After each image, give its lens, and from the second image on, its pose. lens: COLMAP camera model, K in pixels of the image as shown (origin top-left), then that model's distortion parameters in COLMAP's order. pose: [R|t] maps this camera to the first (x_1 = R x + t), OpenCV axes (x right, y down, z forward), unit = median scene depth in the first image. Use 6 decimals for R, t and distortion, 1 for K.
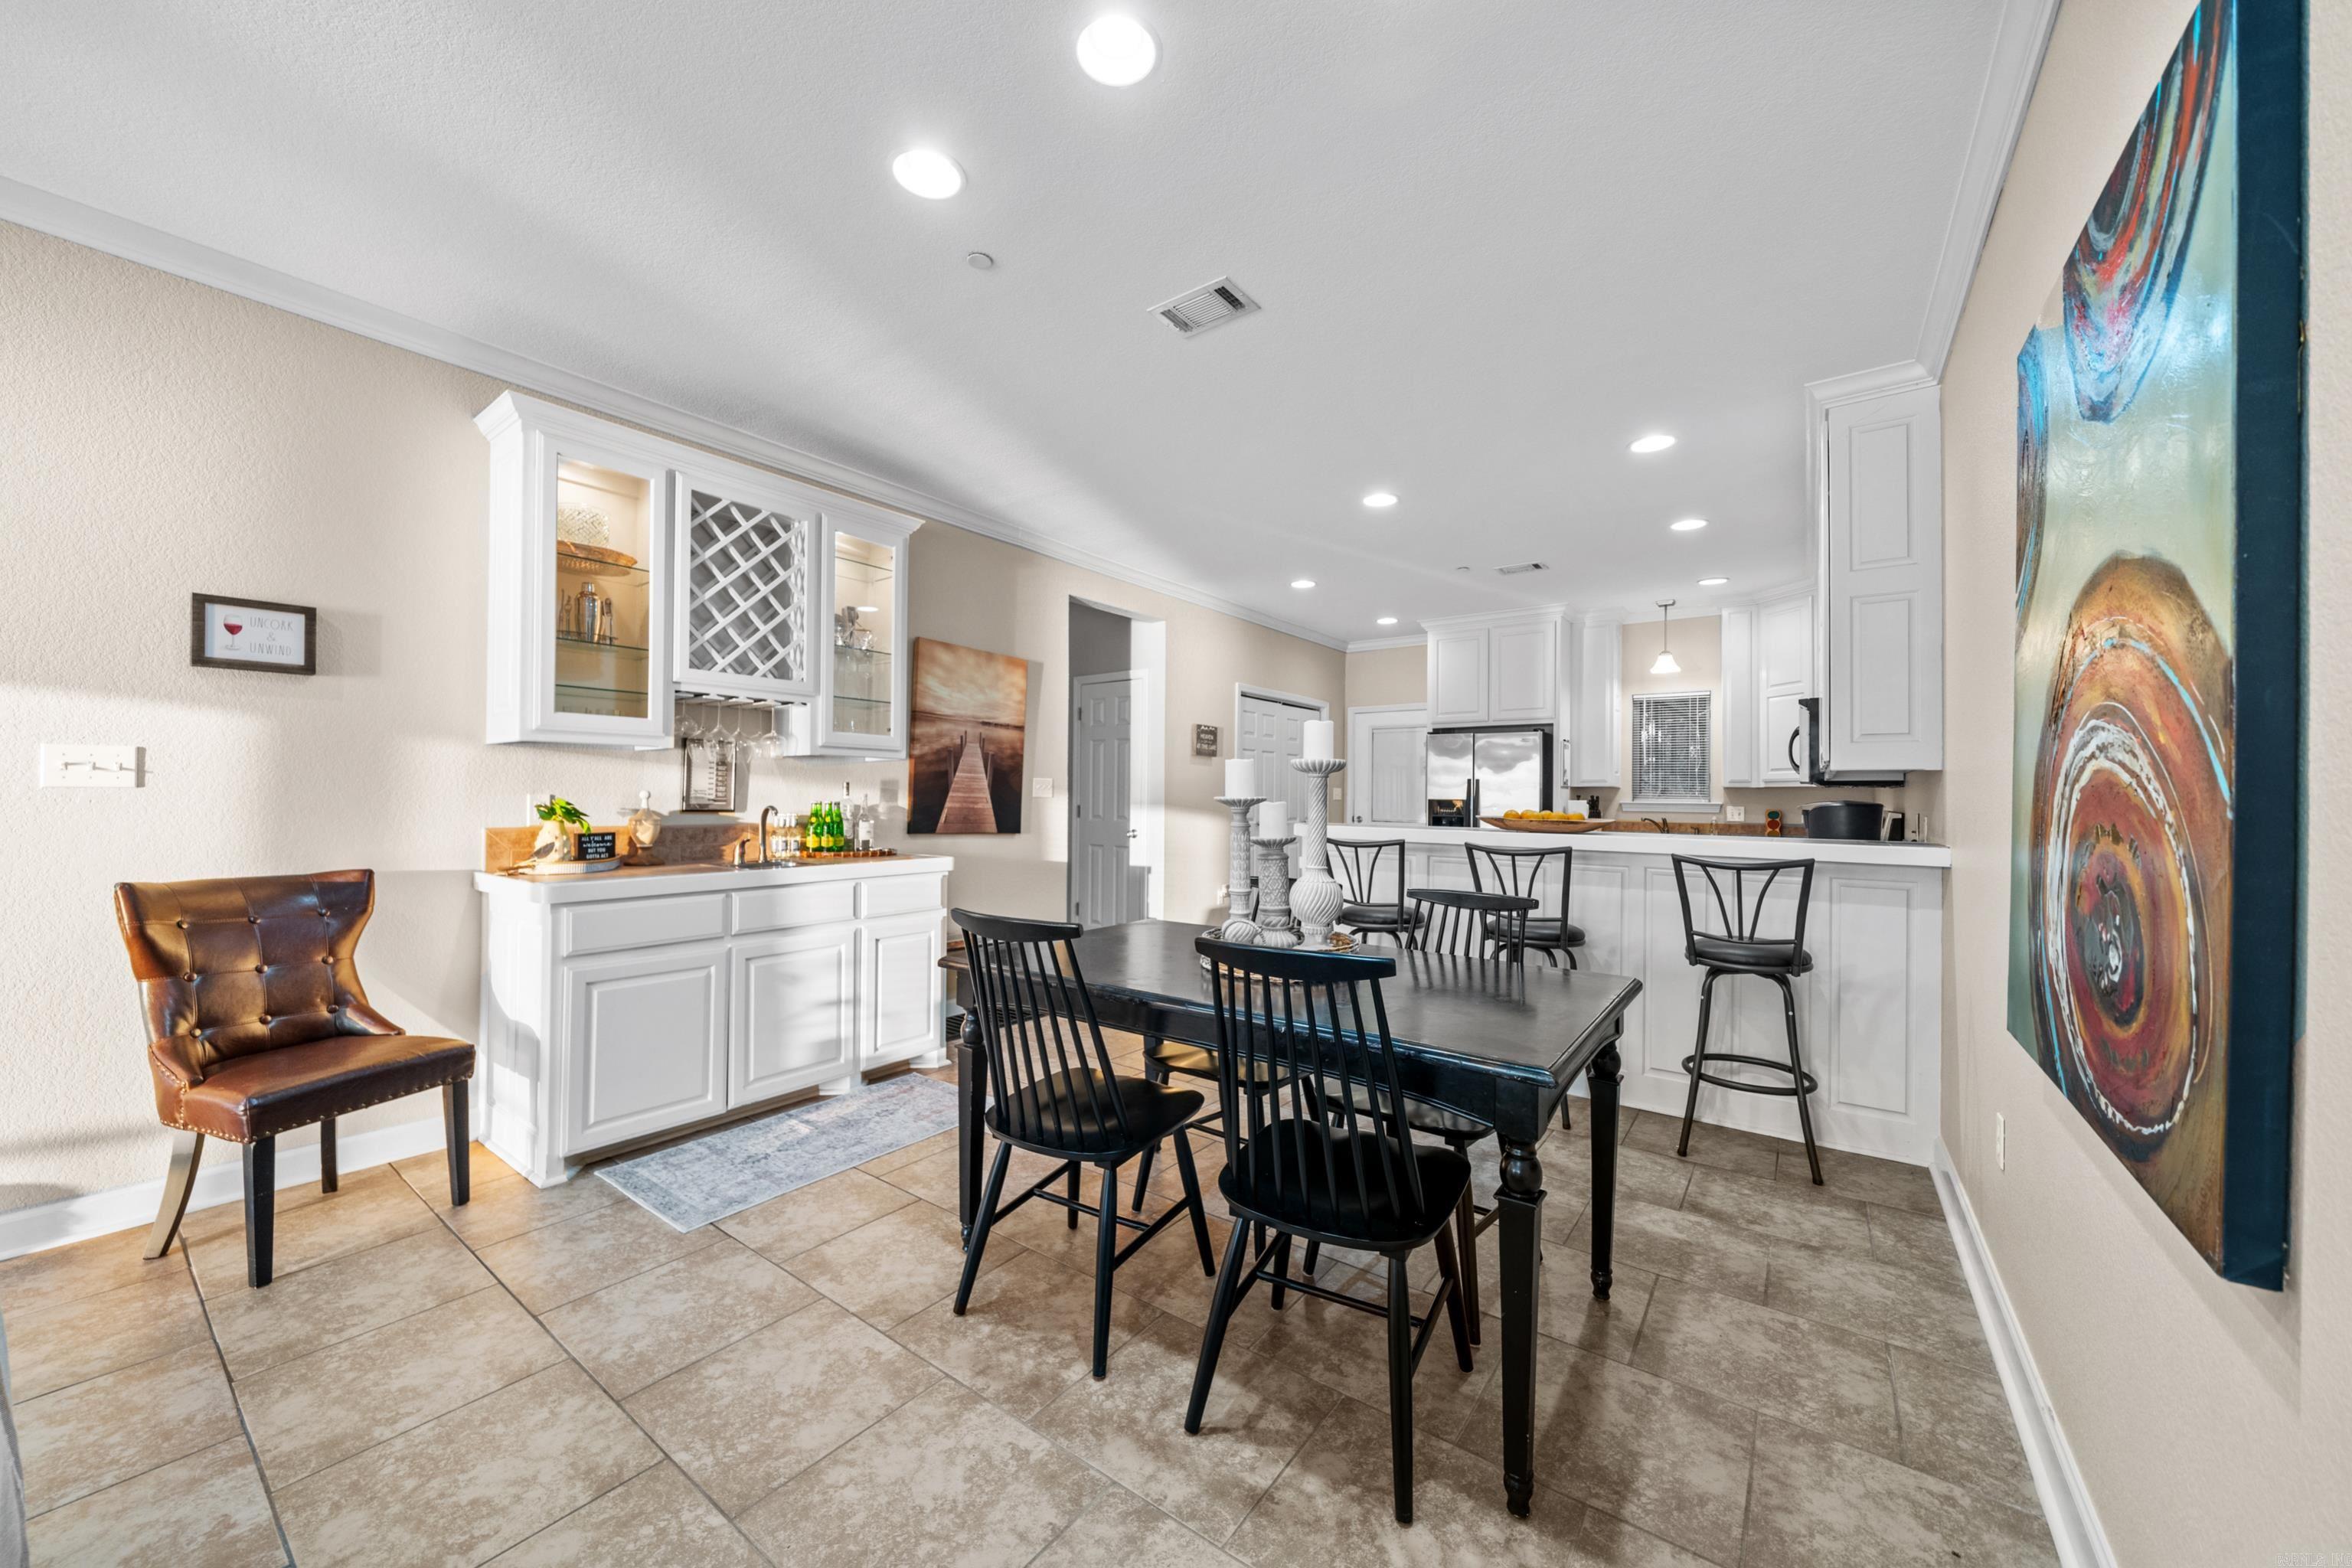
lens RADIAL K [[863.1, 0, 1165.4], [0, 863.1, 791.2], [0, 0, 1]] dist [-0.000119, 0.000017]
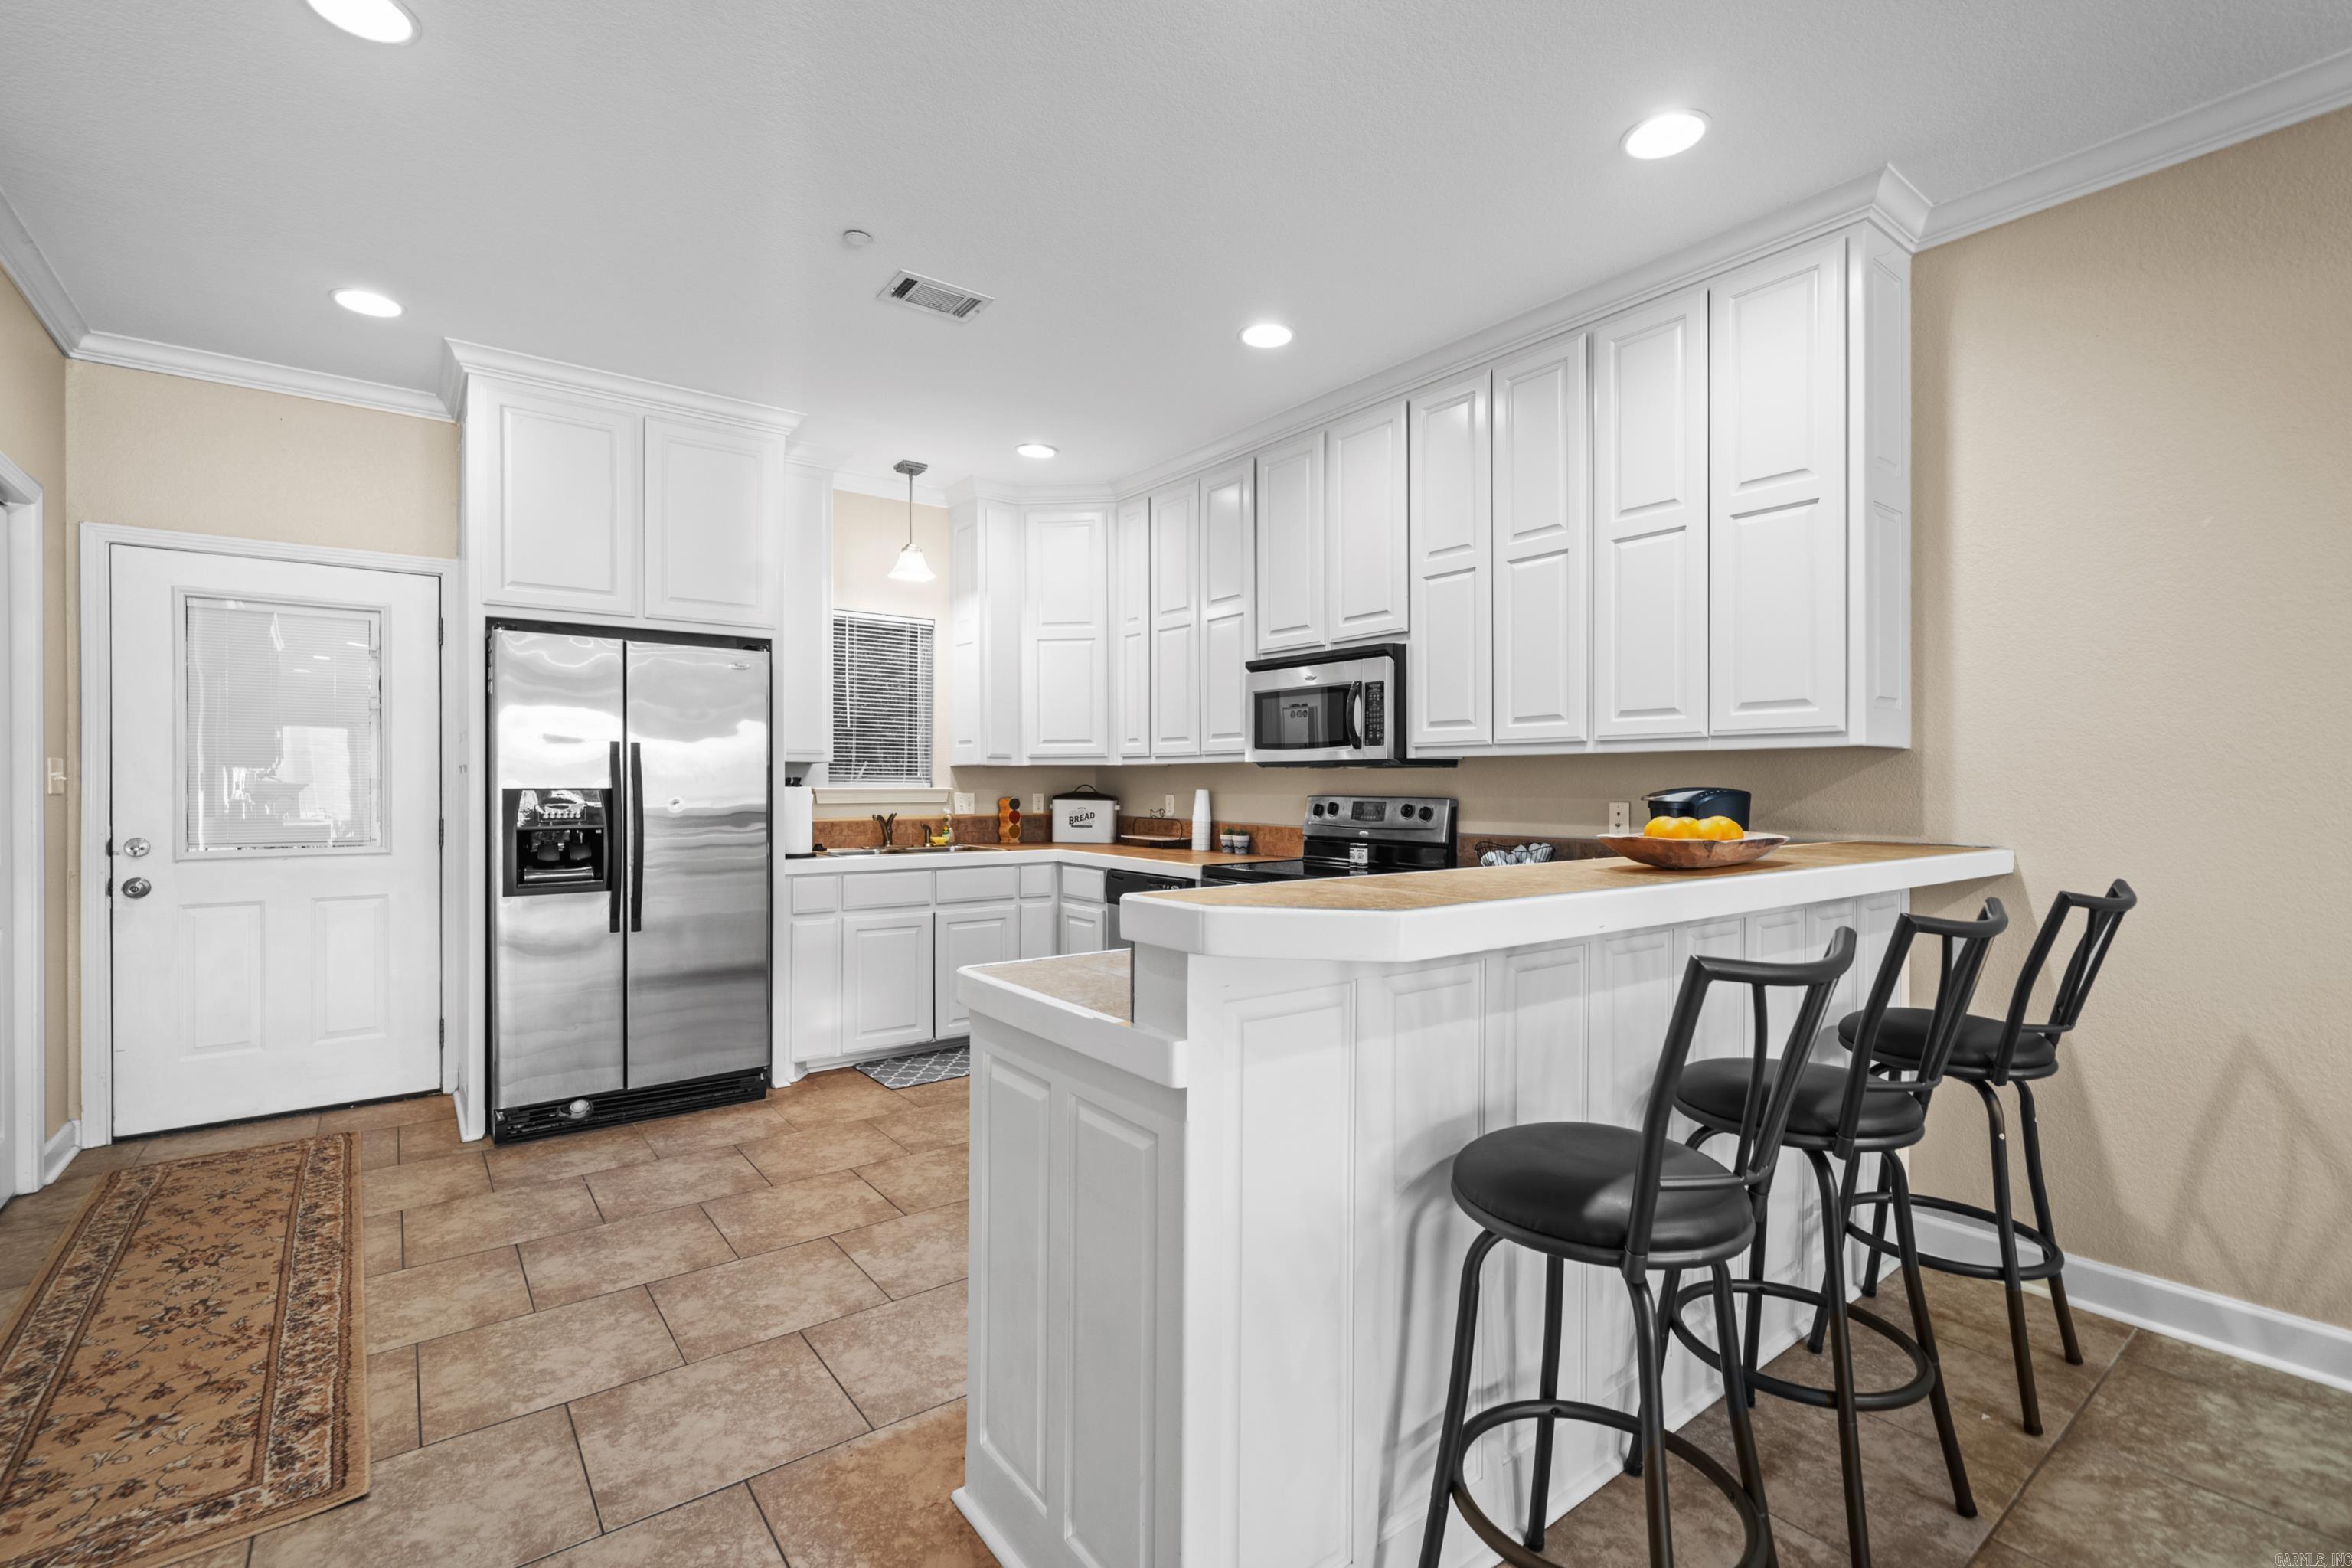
lens RADIAL K [[1044.0, 0, 1176.0], [0, 1044.0, 784.0], [0, 0, 1]] dist [-0.001495, -0.000258]
pose [[0.269710, -0.006330, 0.962921, -0.091536], [-0.003693, 0.999964, 0.007608, 0.002048], [-0.962934, -0.005608, 0.269677, 0.664892]]
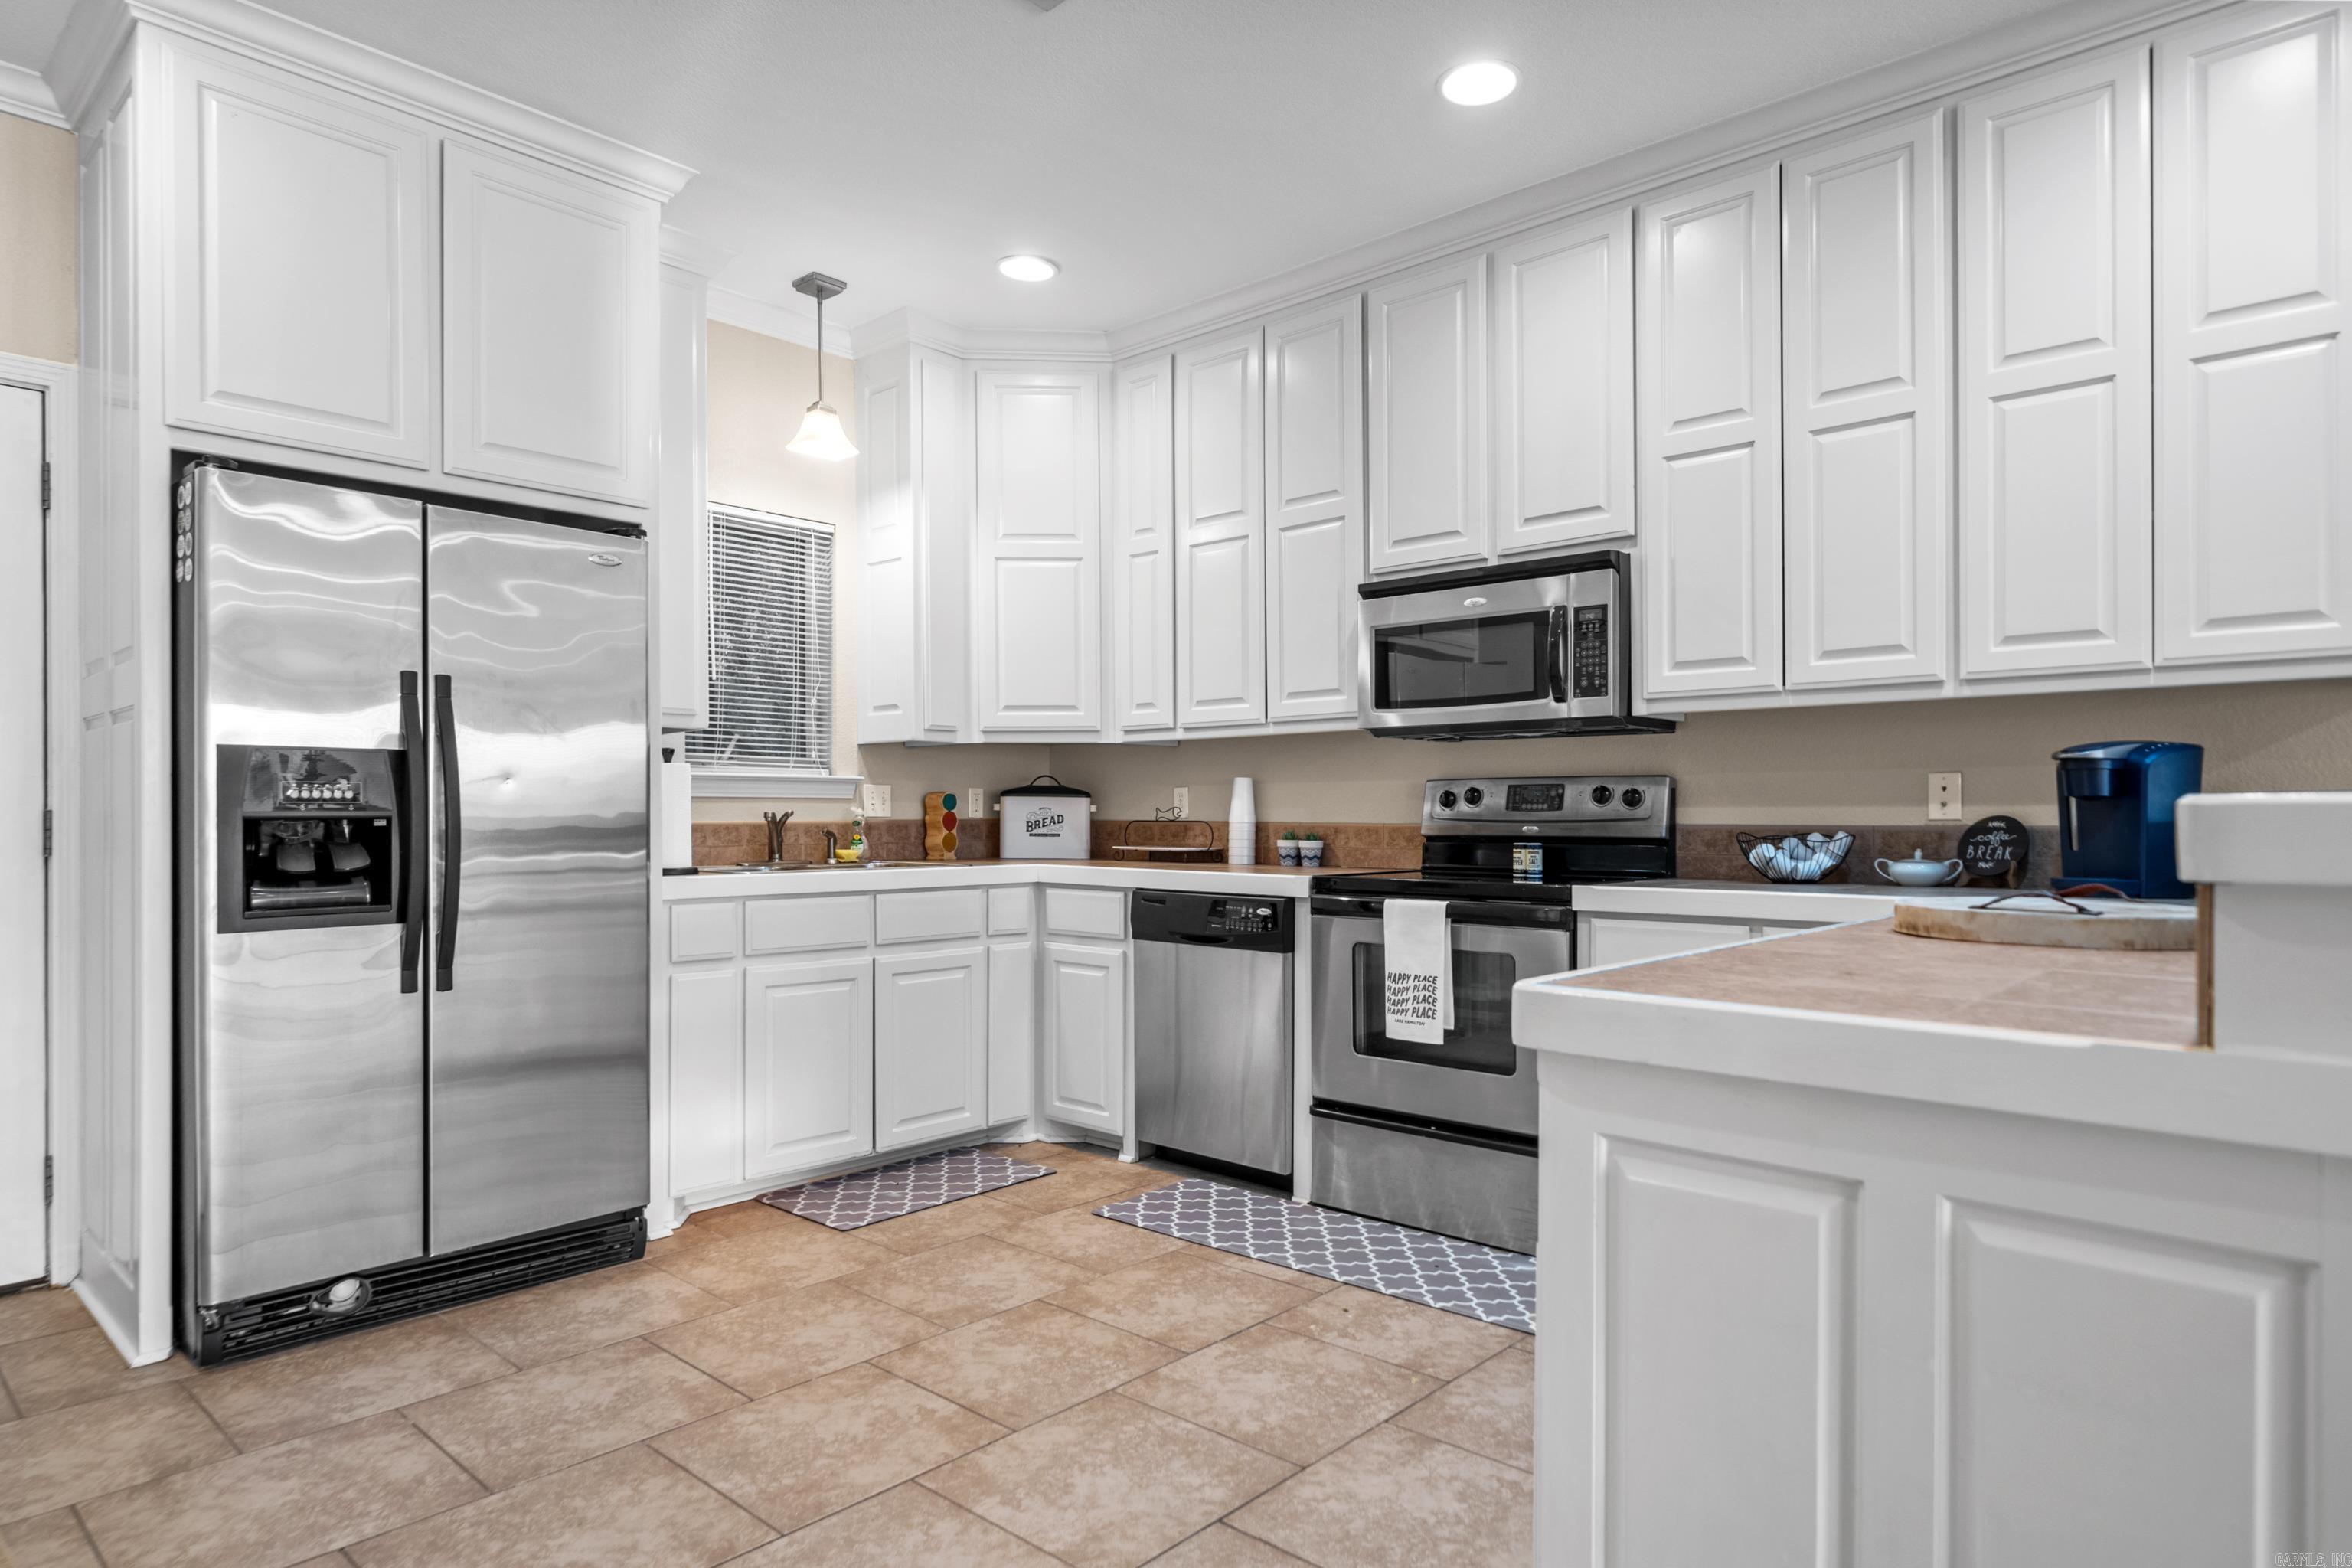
lens RADIAL K [[1343.8, 0, 1185.4], [0, 1343.8, 812.0], [0, 0, 1]] dist [0.000734, 0.000610]
pose [[0.087259, -0.003507, 0.996179, -0.034853], [-0.002266, 0.999991, 0.003719, 0.029238], [-0.996183, -0.002582, 0.087250, 0.834588]]
